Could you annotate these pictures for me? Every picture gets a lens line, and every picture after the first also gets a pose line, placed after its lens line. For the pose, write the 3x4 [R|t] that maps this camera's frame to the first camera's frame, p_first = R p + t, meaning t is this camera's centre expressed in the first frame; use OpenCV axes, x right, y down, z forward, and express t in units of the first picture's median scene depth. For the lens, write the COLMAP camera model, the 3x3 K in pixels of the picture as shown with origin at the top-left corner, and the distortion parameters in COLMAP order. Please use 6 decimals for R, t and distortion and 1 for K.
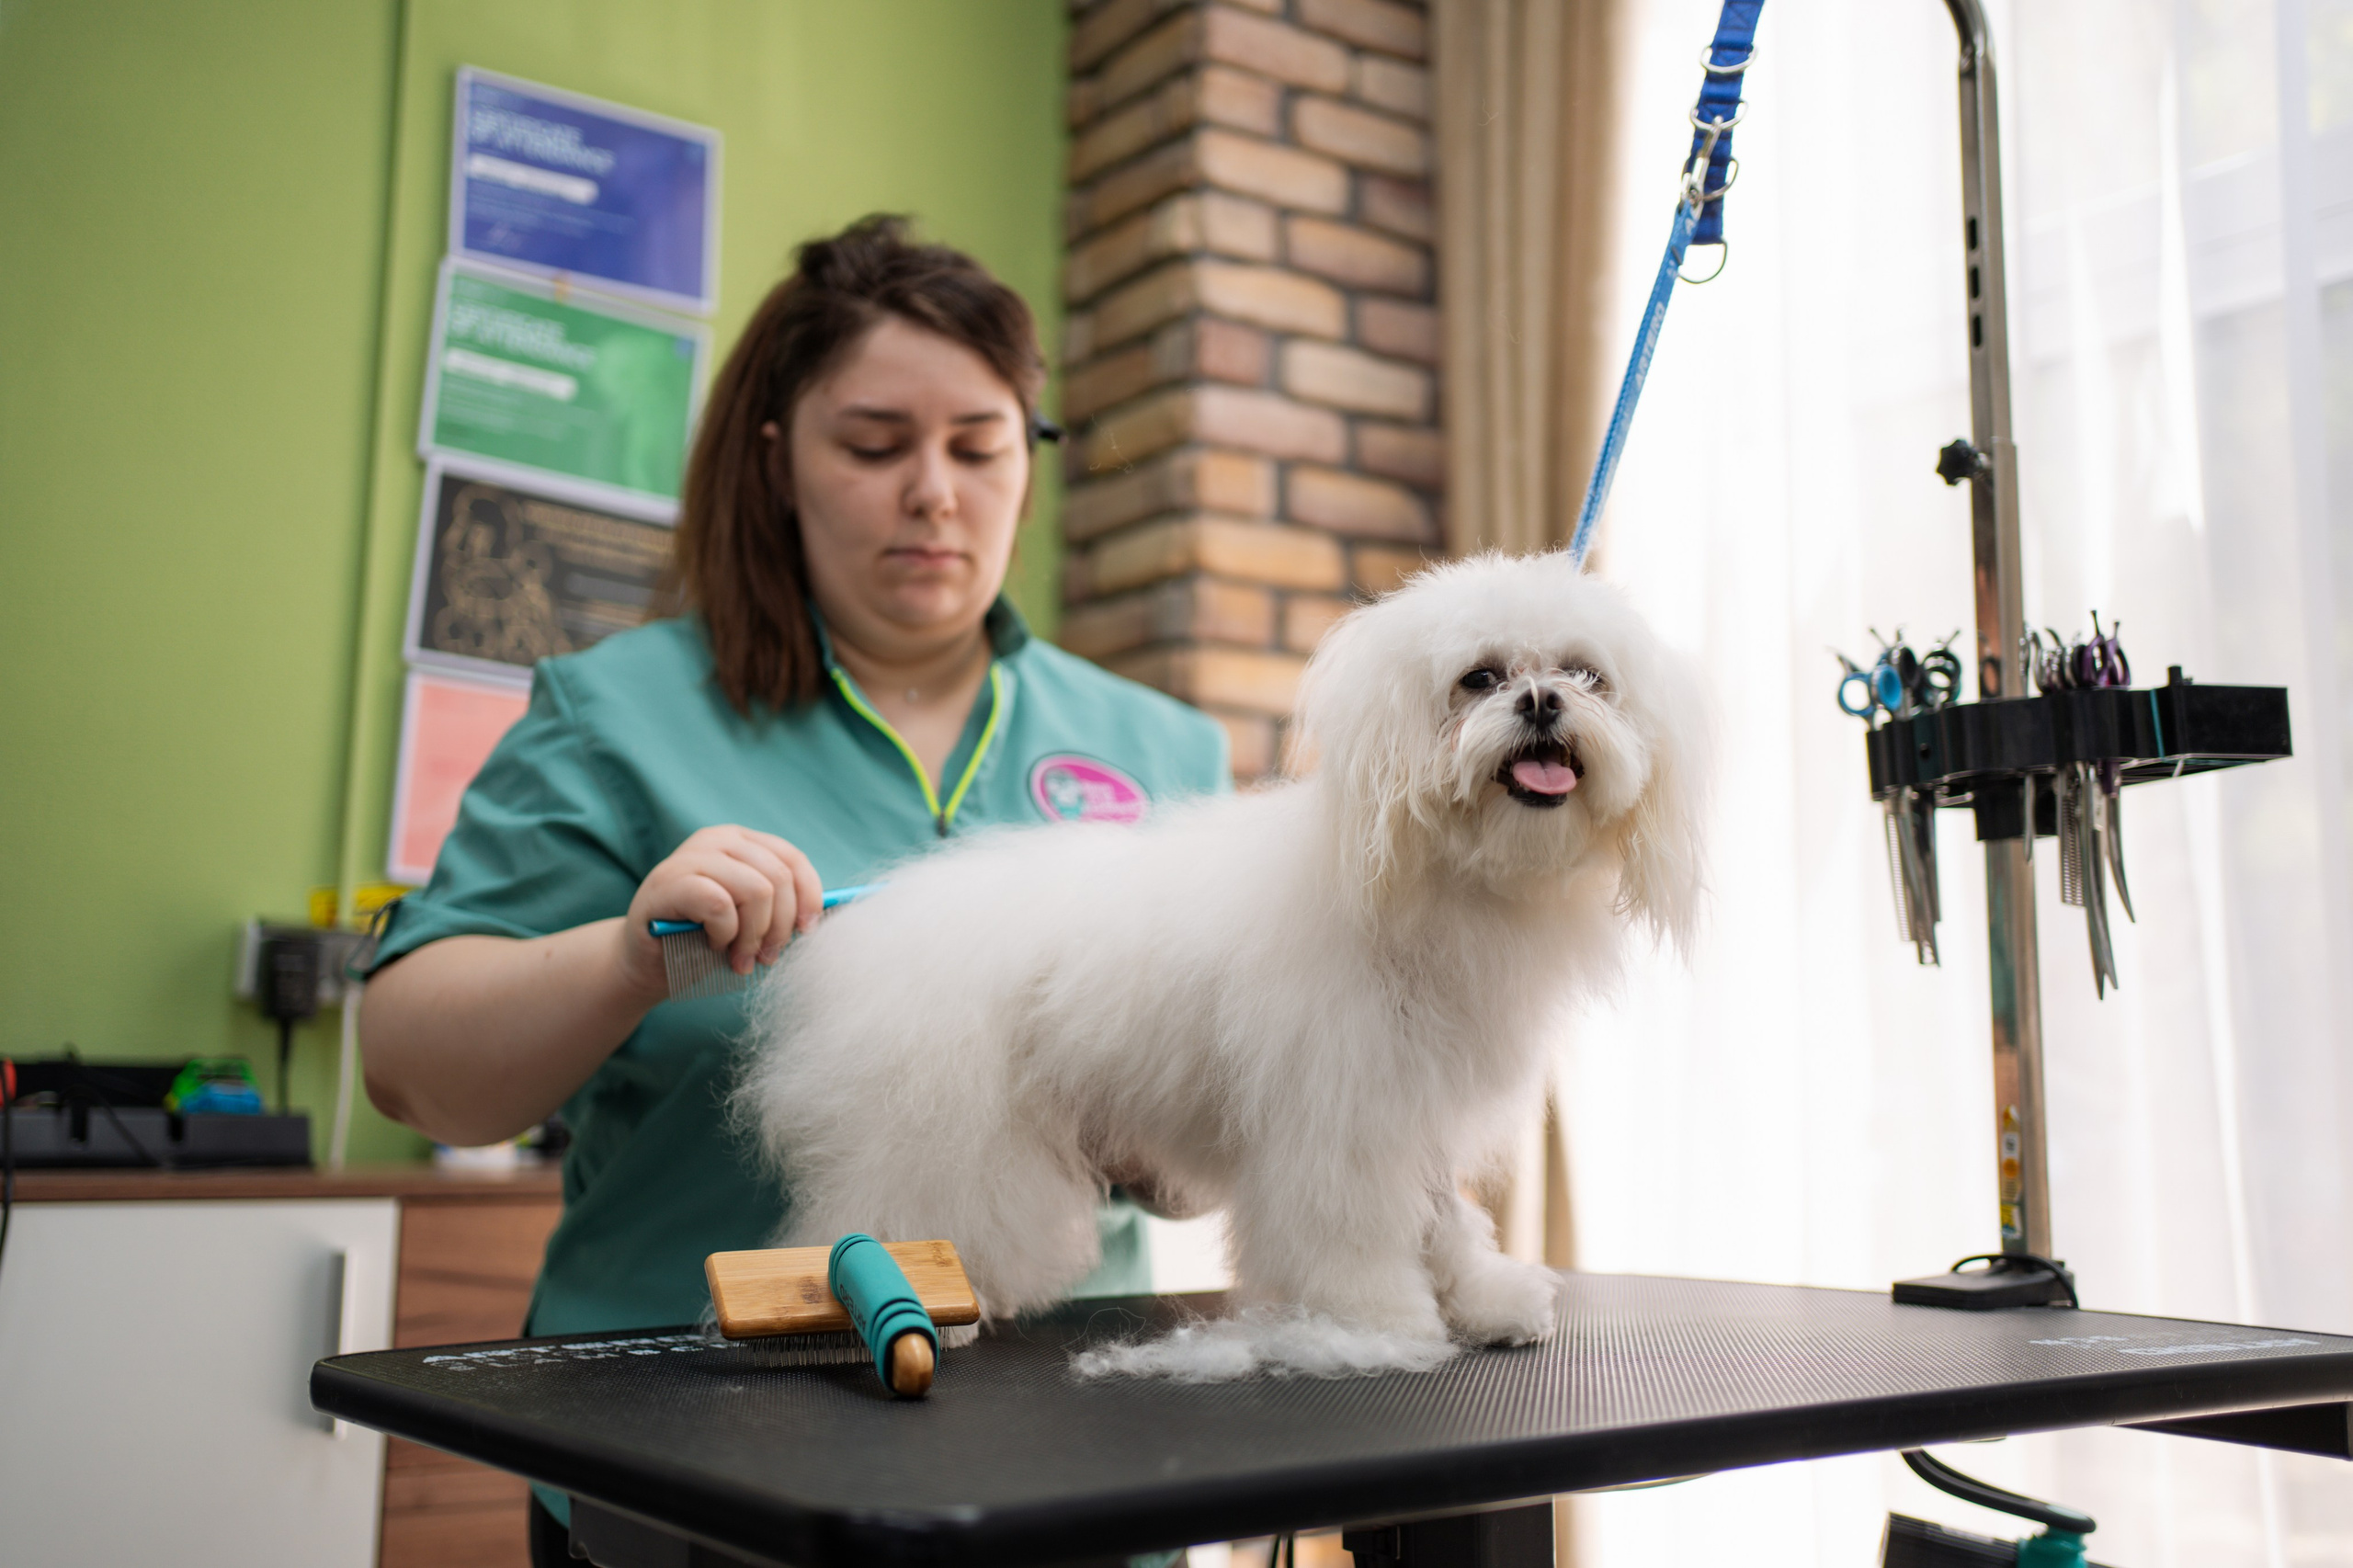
lens RADIAL K [[2494.8, 0, 1192.2], [0, 2494.8, 730.7], [0, 0, 1]] dist [-0.000790, 0.000000]
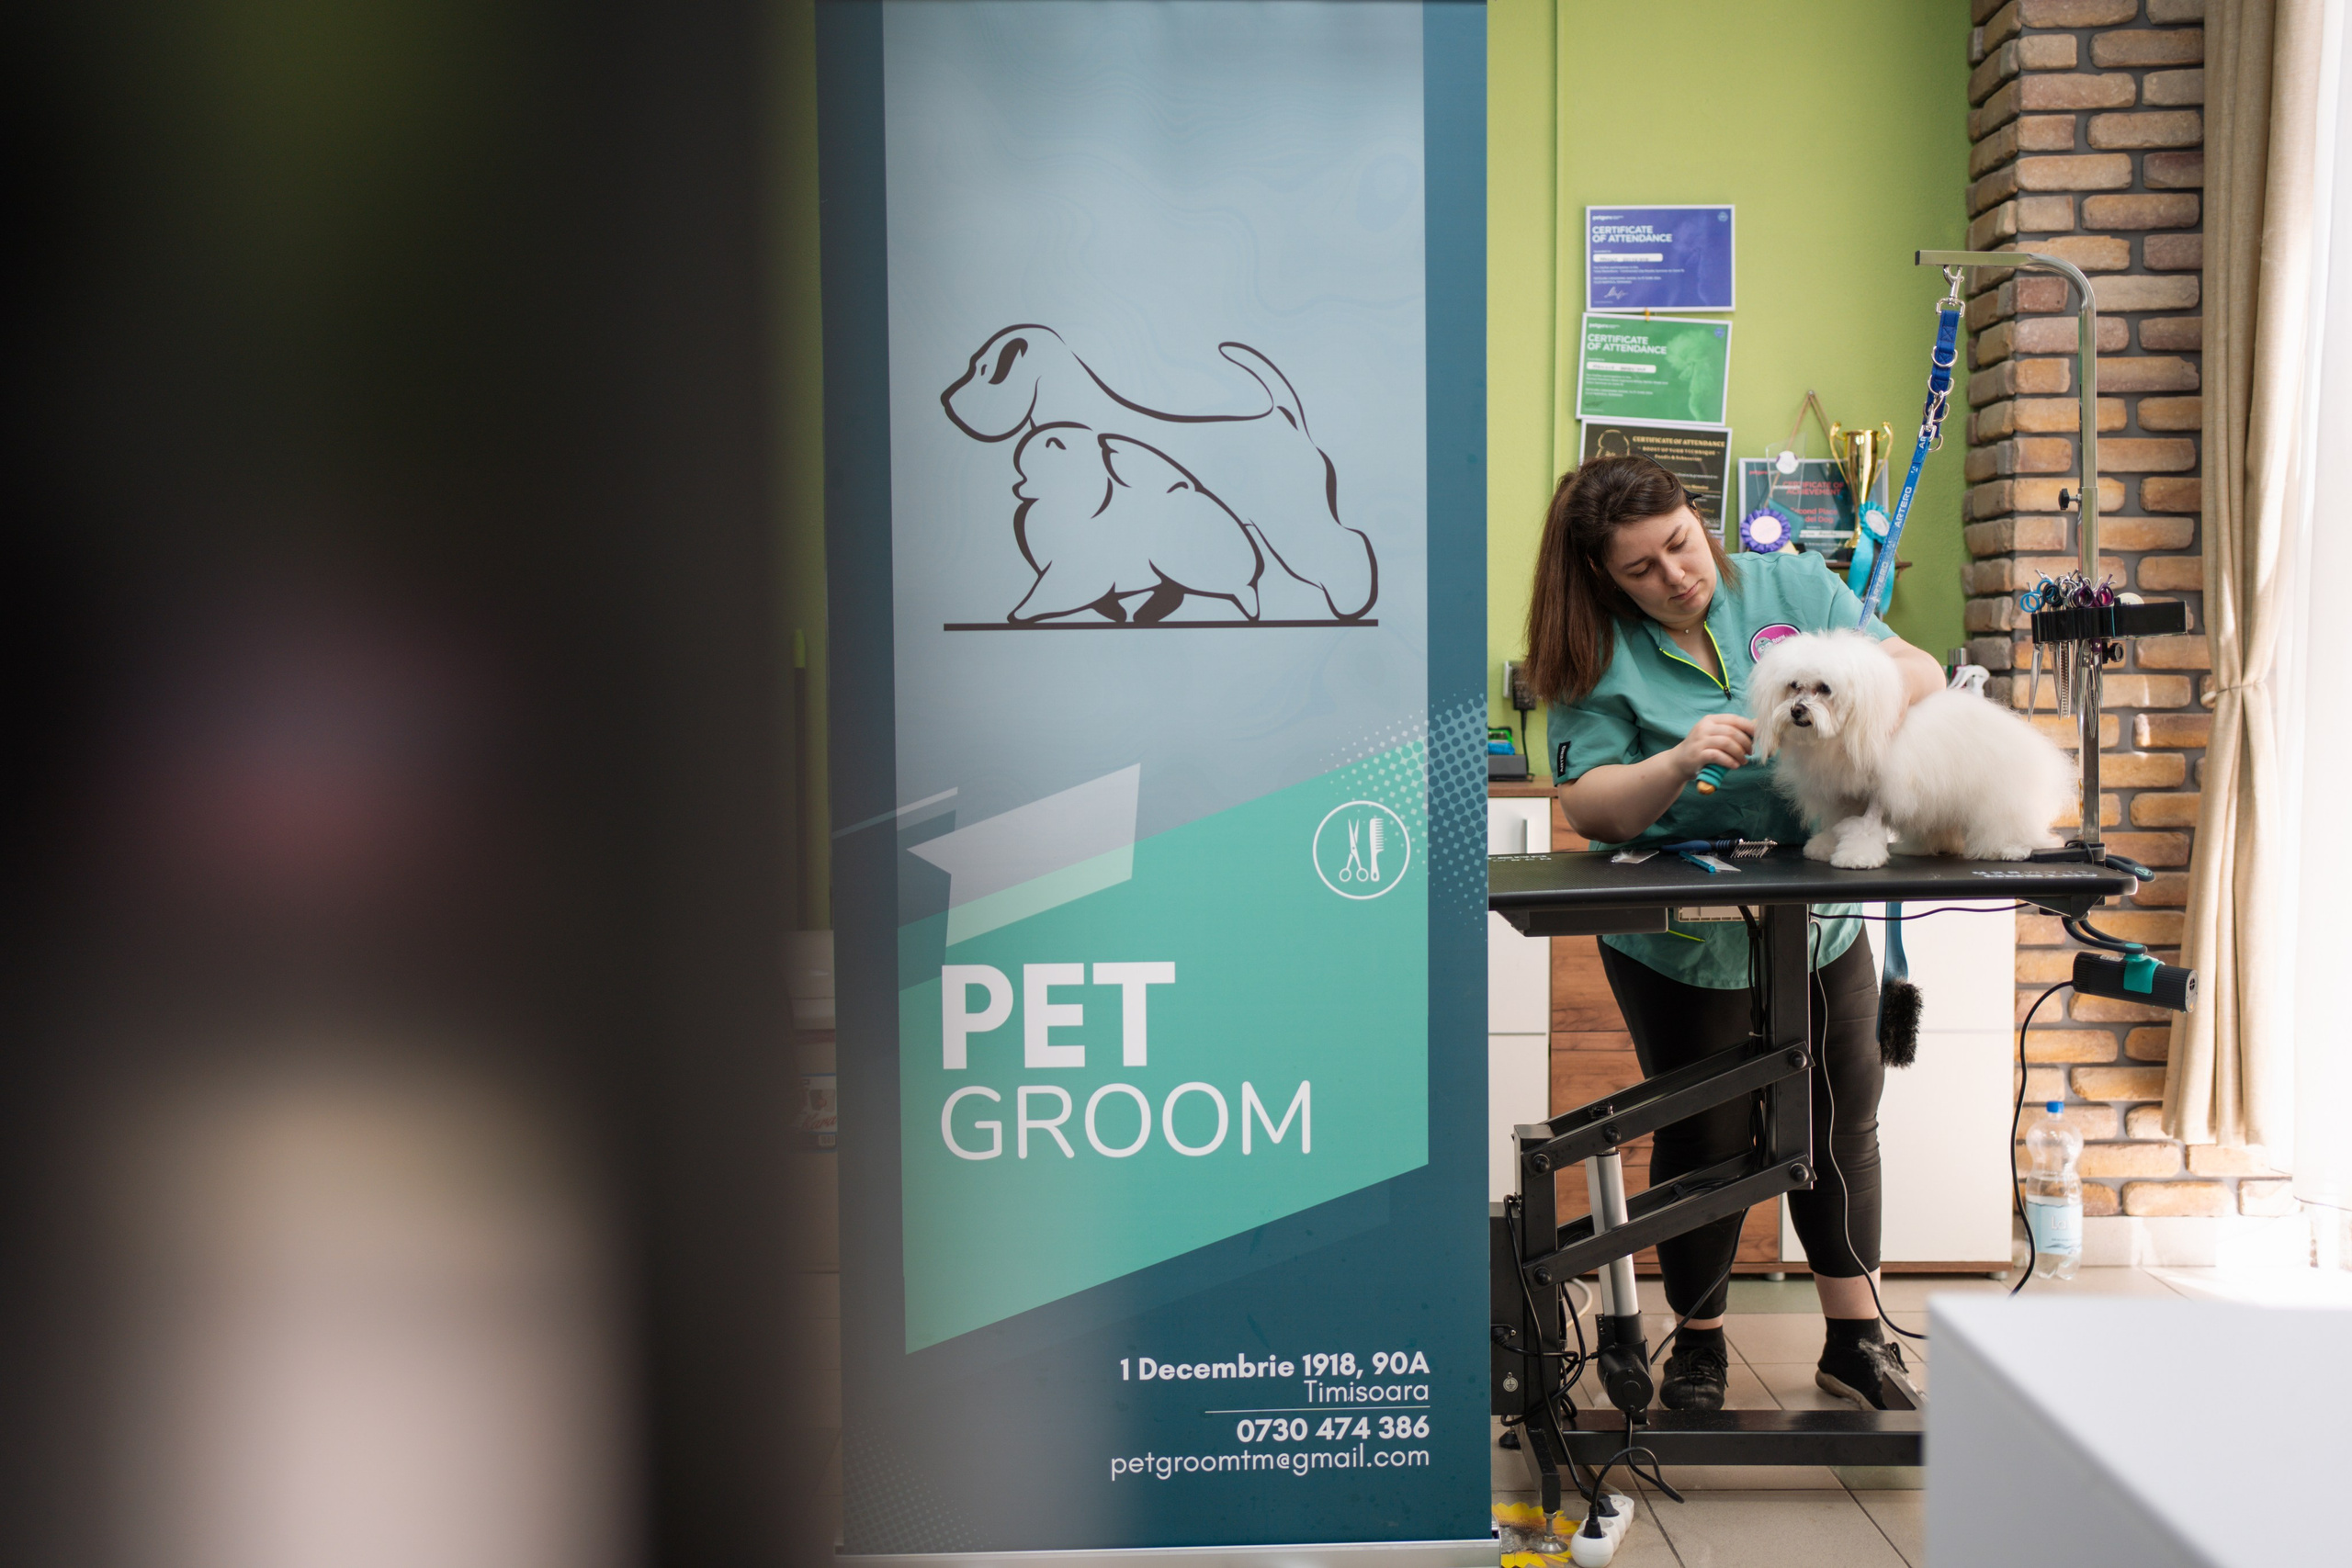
lens RADIAL K [[2493.5, 0, 1135.1], [0, 2493.5, 774.8], [0, 0, 1]] dist [-0.000790, 0.000000]
pose [[0.804605, 0.009194, -0.593739, 0.515887], [0.108408, 0.980802, 0.162097, -0.171506], [0.583830, -0.194790, 0.788162, -0.714304]]
